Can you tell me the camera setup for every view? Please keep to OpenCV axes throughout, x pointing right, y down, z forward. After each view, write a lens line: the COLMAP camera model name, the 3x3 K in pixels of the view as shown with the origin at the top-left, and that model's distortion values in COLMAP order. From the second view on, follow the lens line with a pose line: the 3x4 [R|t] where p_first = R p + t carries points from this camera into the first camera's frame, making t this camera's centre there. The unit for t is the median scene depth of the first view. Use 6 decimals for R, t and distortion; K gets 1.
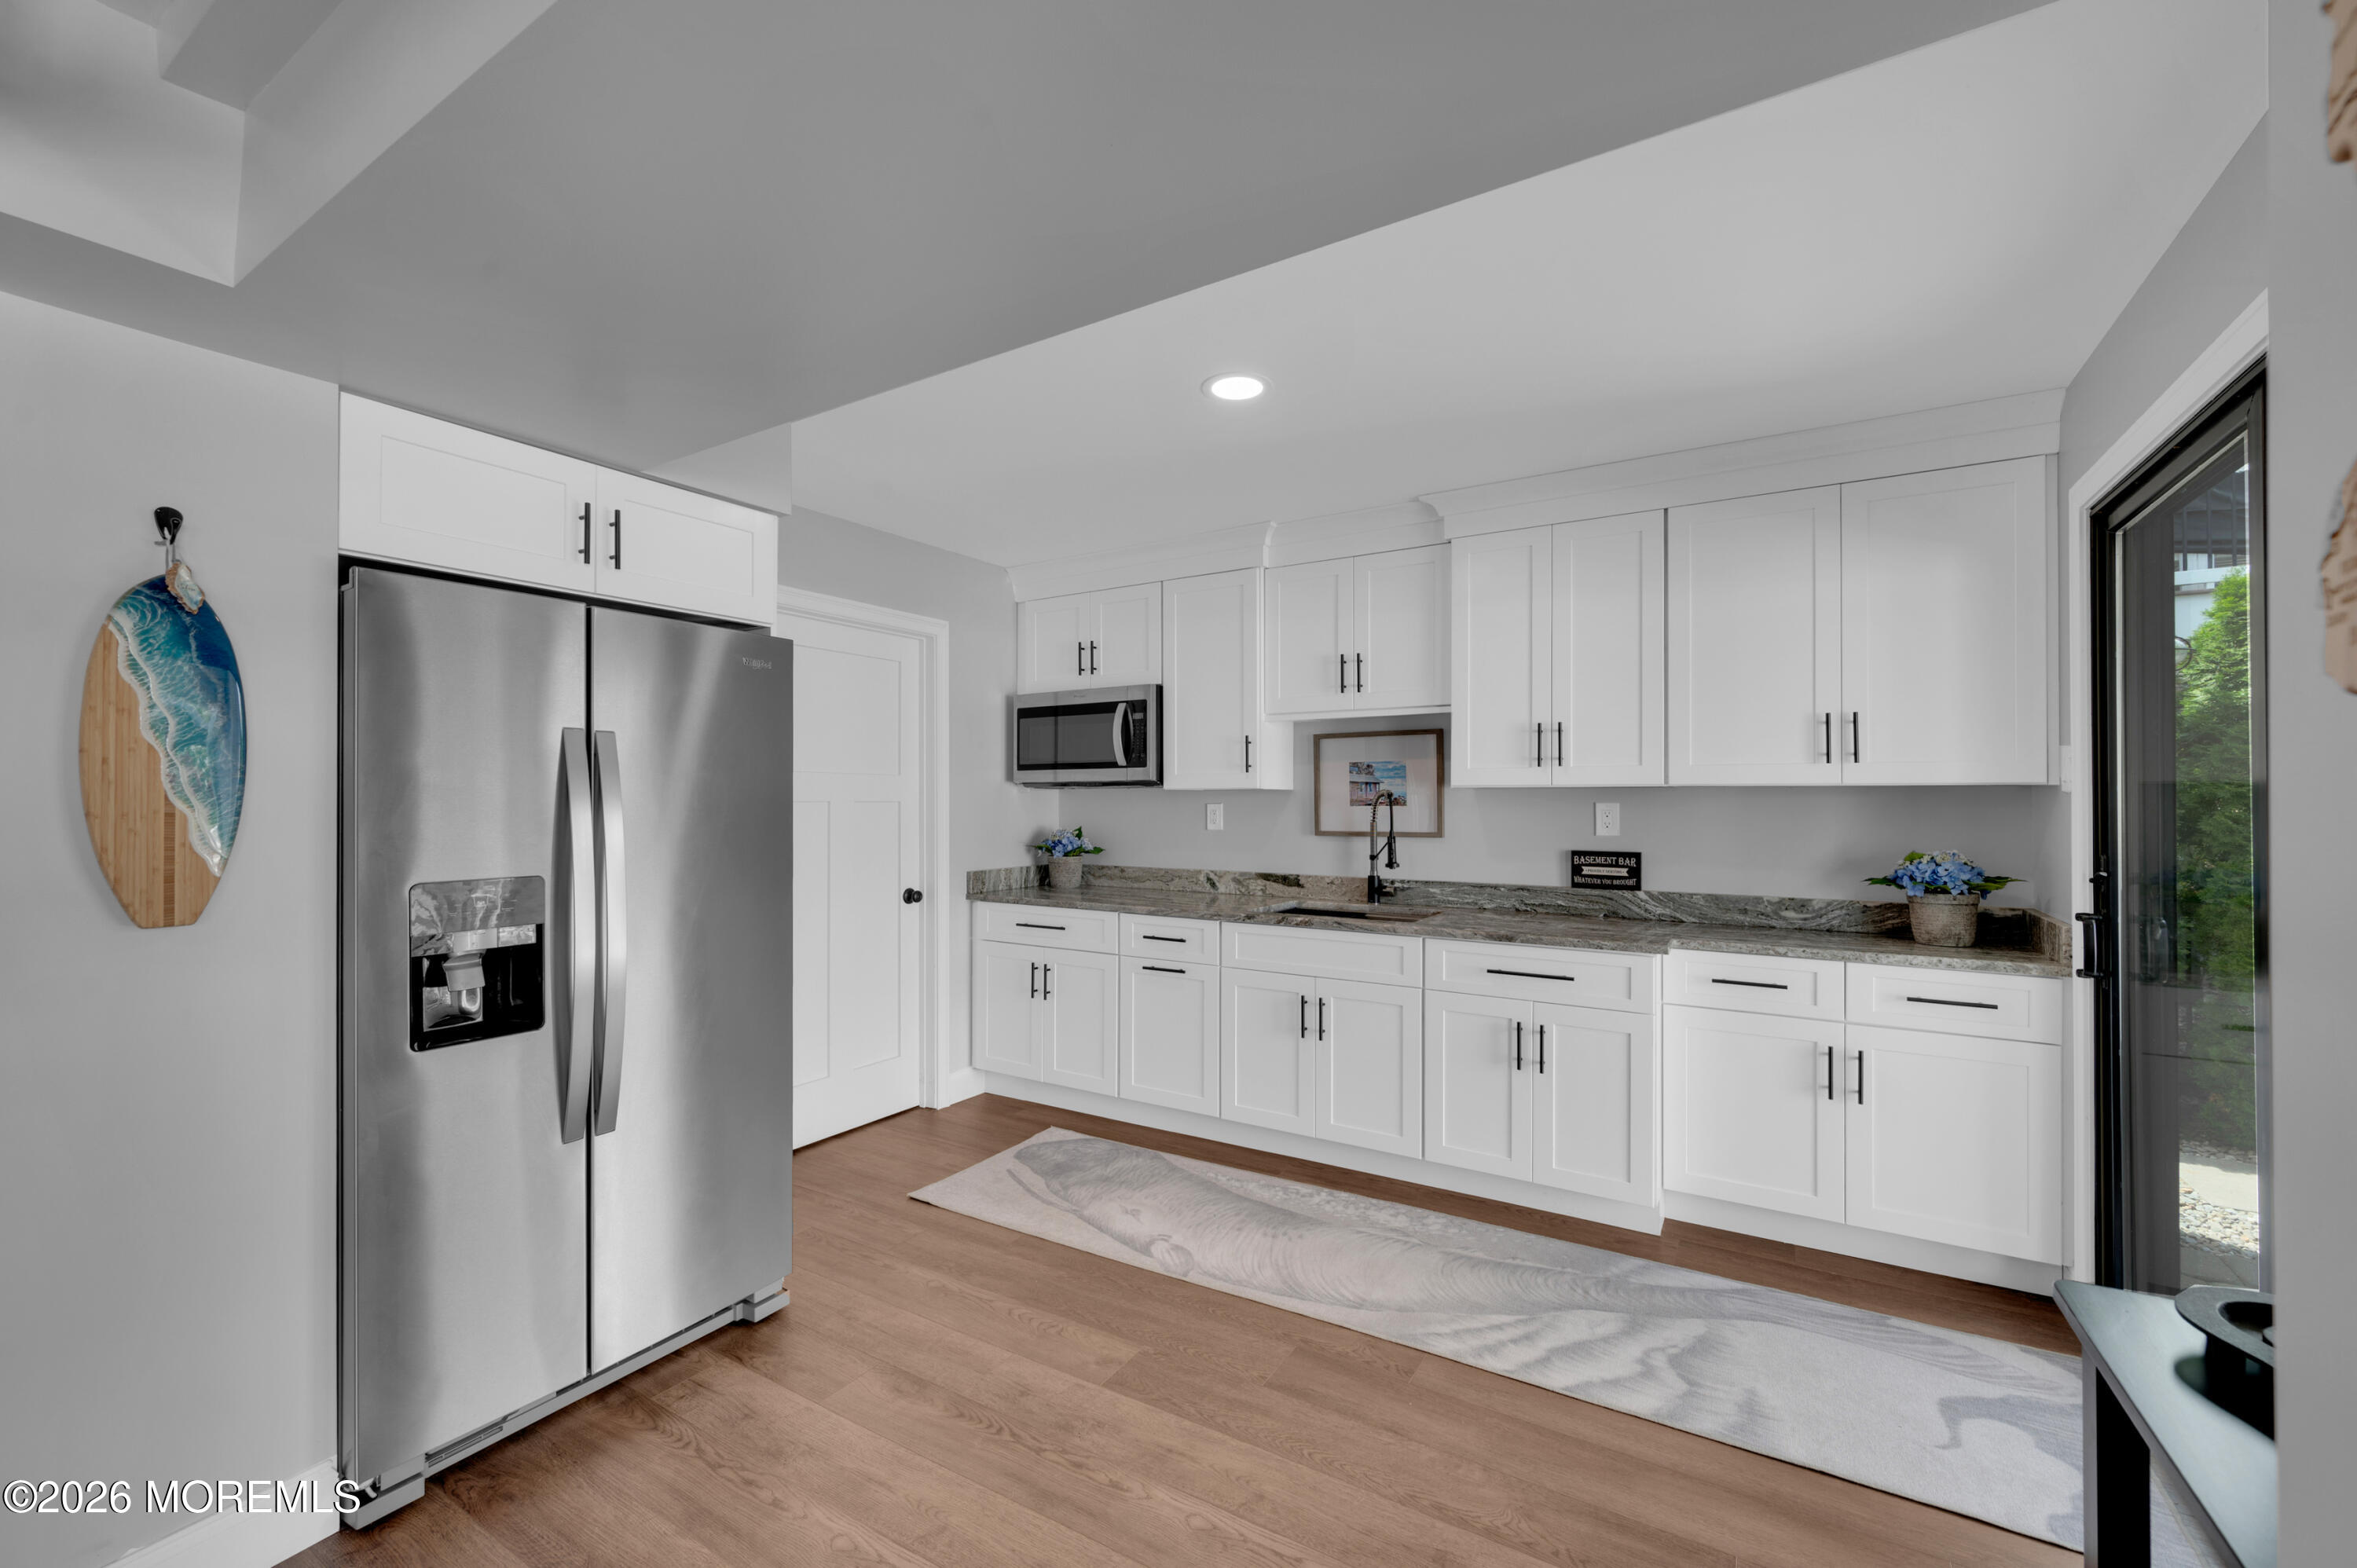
lens RADIAL K [[929.7, 0, 1162.0], [0, 929.7, 793.3], [0, 0, 1]] dist [0.001931, -0.000080]
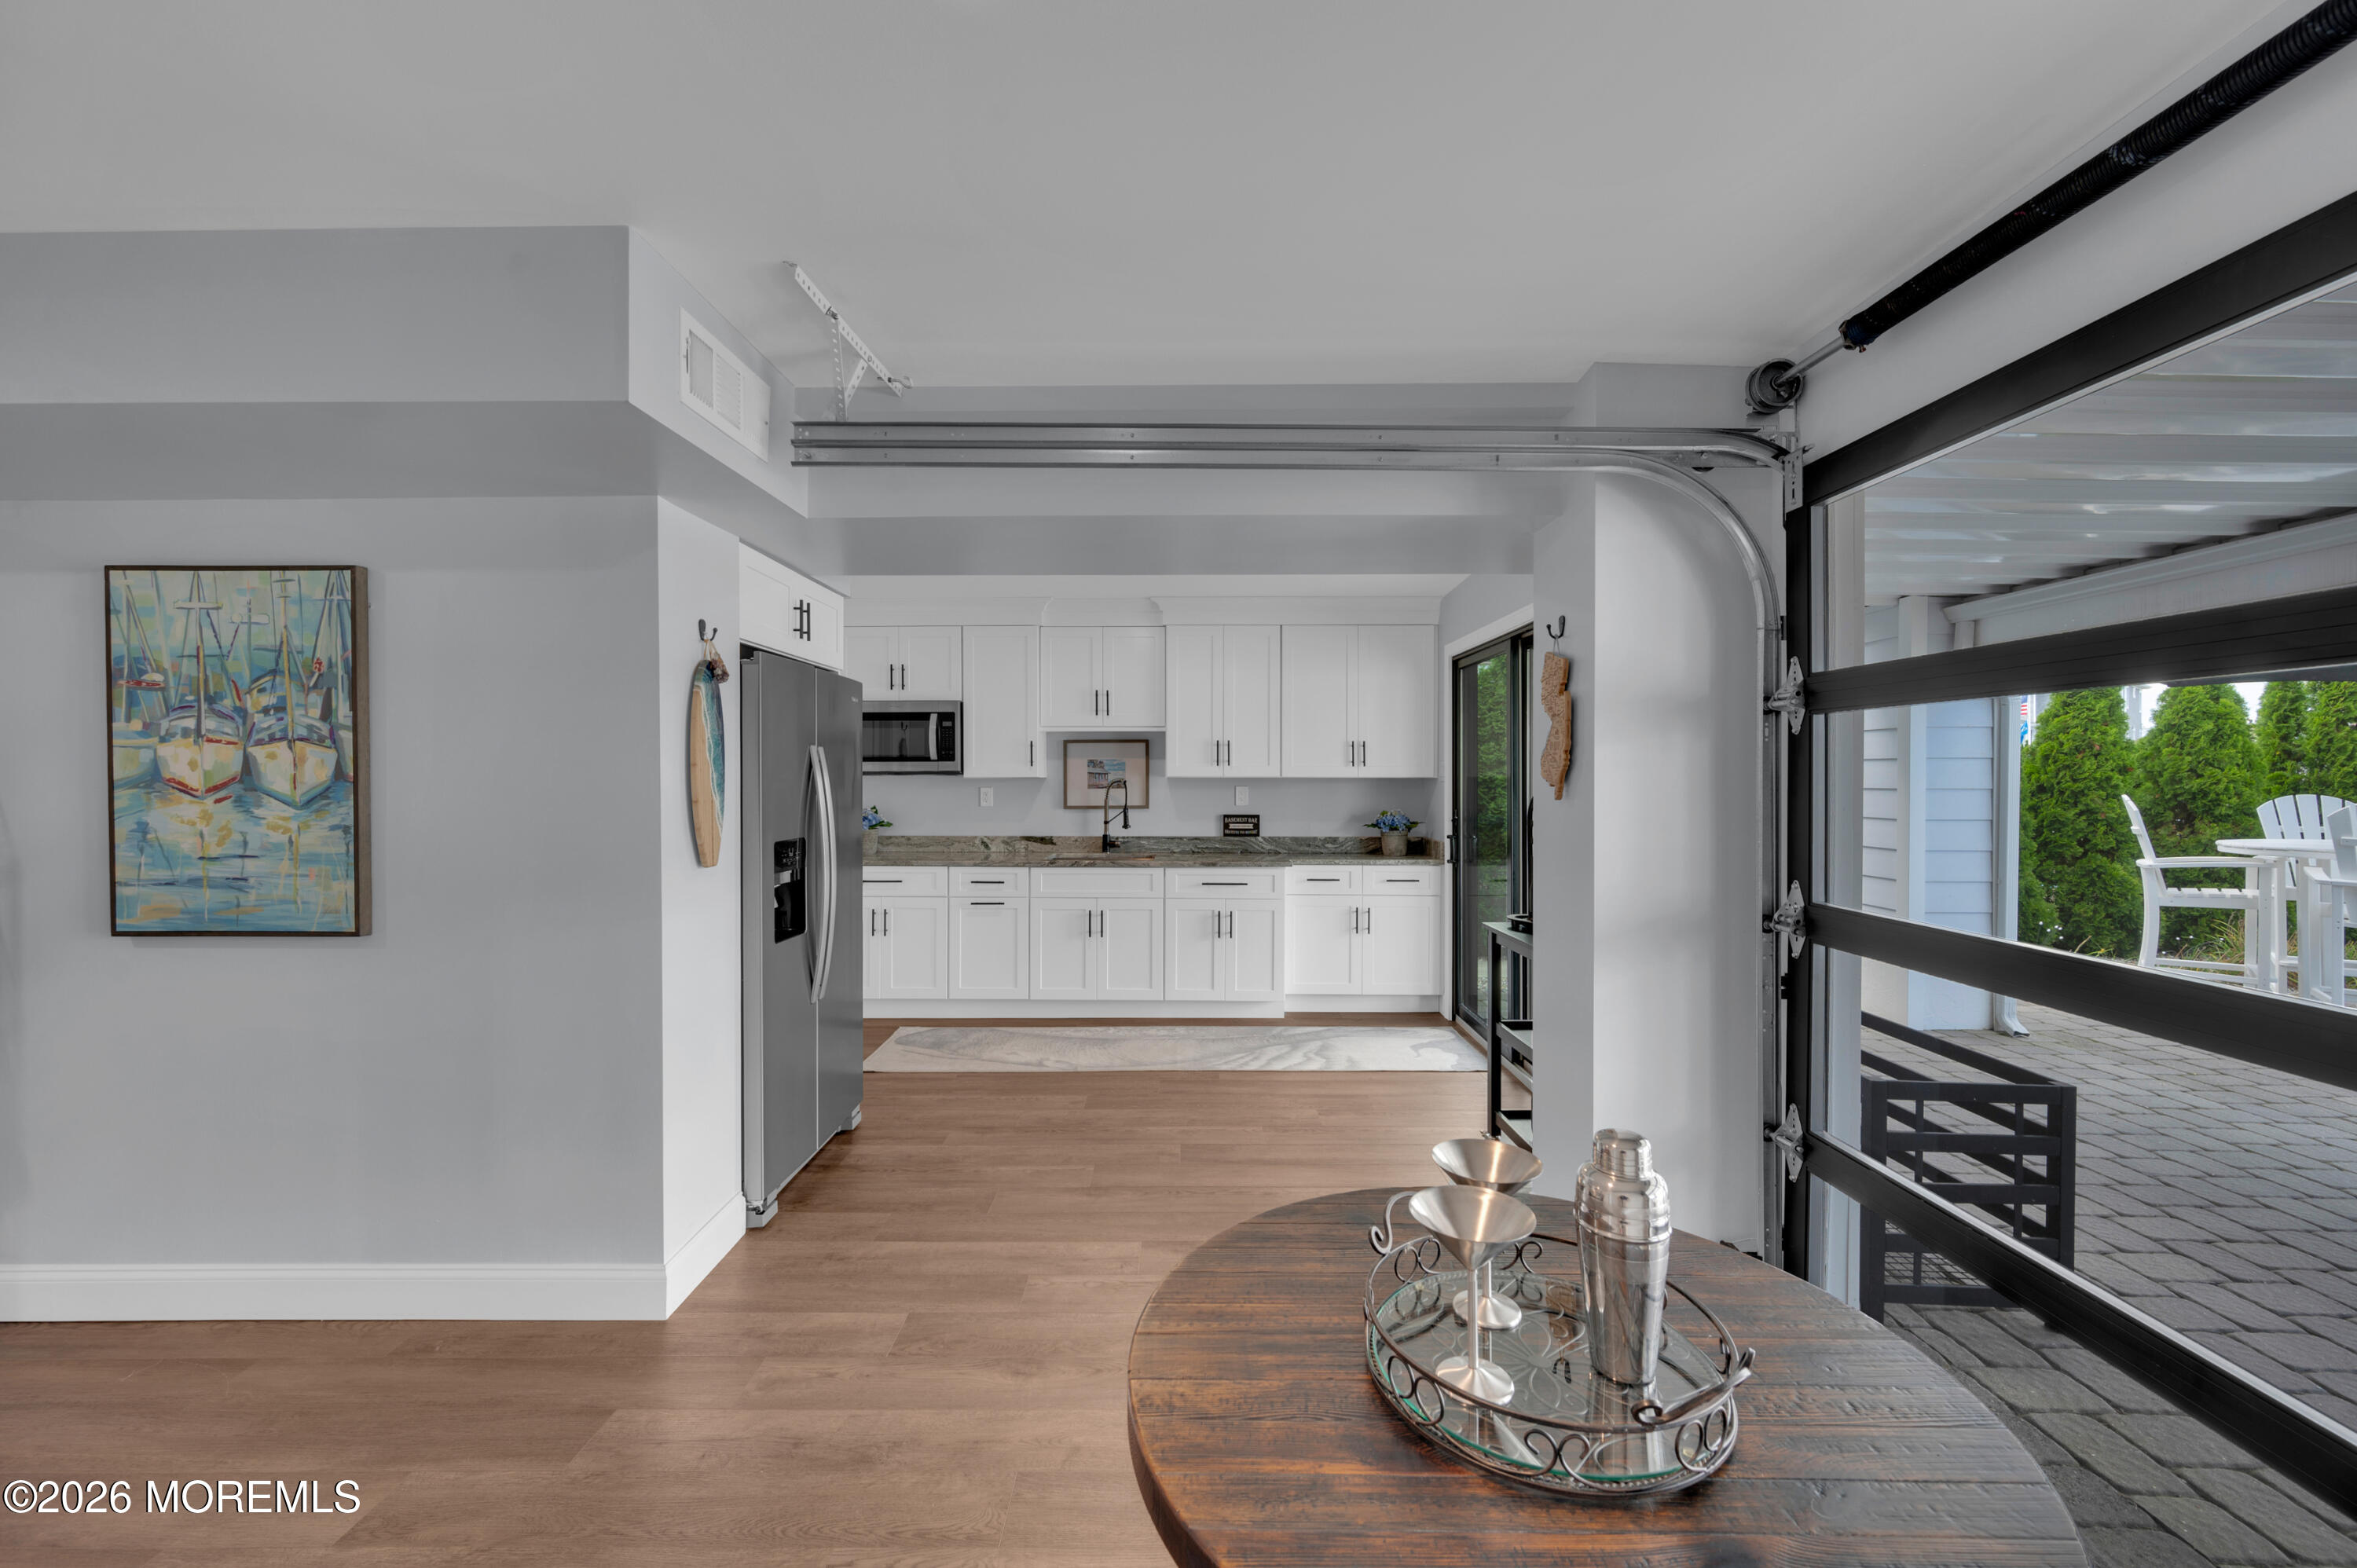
lens RADIAL K [[929.7, 0, 1179.8], [0, 929.7, 775.7], [0, 0, 1]] dist [0.001931, -0.000080]
pose [[0.844017, 0.002063, 0.536313, -0.555545], [-0.004249, 0.999987, 0.002841, -0.014448], [-0.536300, -0.004677, 0.844014, -0.399657]]
